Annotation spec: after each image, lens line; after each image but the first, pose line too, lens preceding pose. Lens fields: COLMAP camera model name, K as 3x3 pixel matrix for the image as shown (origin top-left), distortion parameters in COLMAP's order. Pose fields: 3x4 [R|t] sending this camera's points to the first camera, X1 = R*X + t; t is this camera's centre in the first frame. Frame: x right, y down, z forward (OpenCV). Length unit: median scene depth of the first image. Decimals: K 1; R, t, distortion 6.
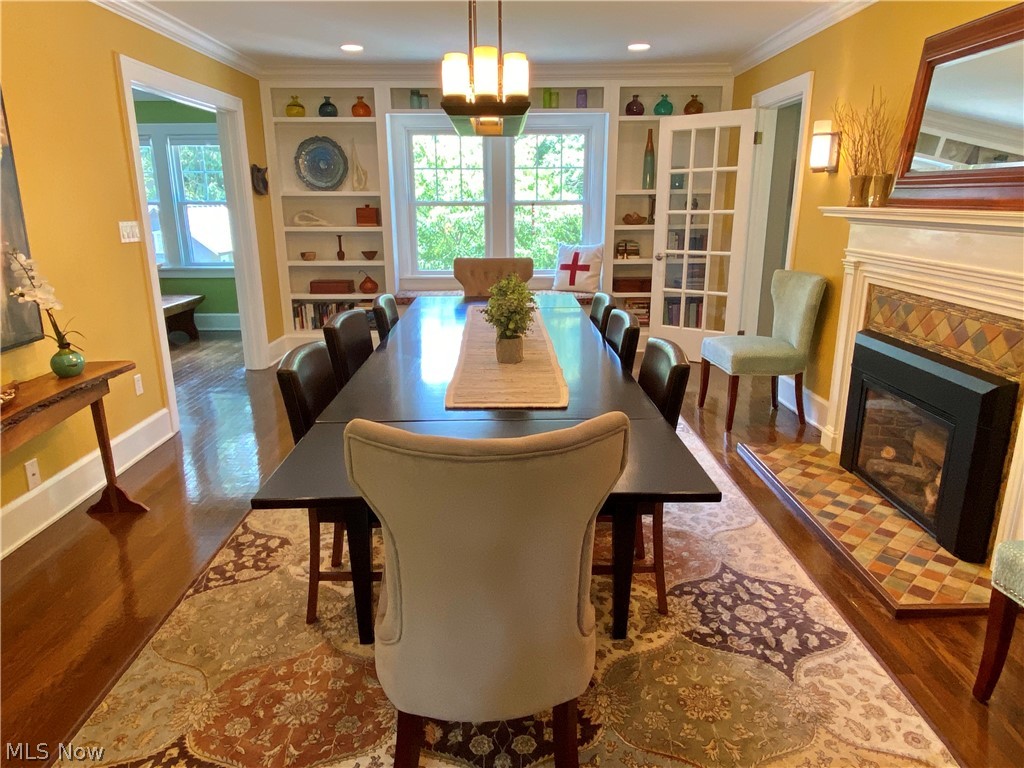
lens RADIAL K [[679.9, 0, 512.0], [0, 679.9, 384.0], [0, 0, 1]] dist [0.078197, -0.079712]
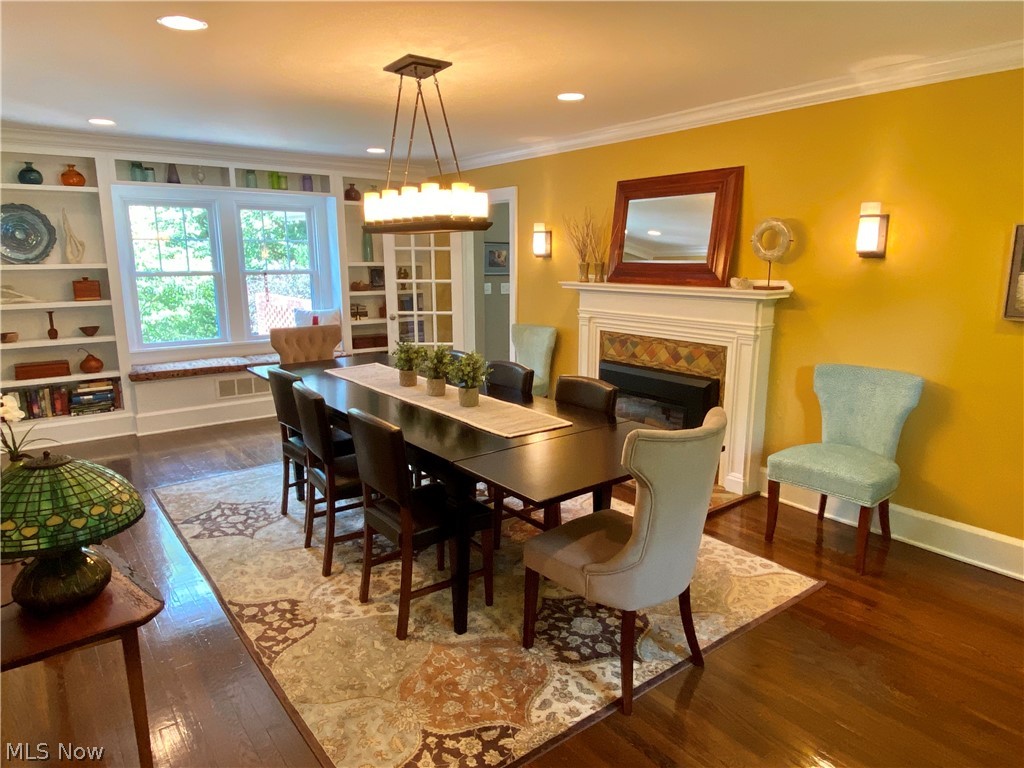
lens RADIAL K [[646.9, 0, 512.0], [0, 646.9, 384.0], [0, 0, 1]] dist [0.089496, -0.094913]
pose [[0.799986, -0.115372, 0.588822, -0.316672], [0.154152, 0.987920, -0.015864, -0.019767], [-0.579879, 0.103459, 0.808107, -0.035758]]
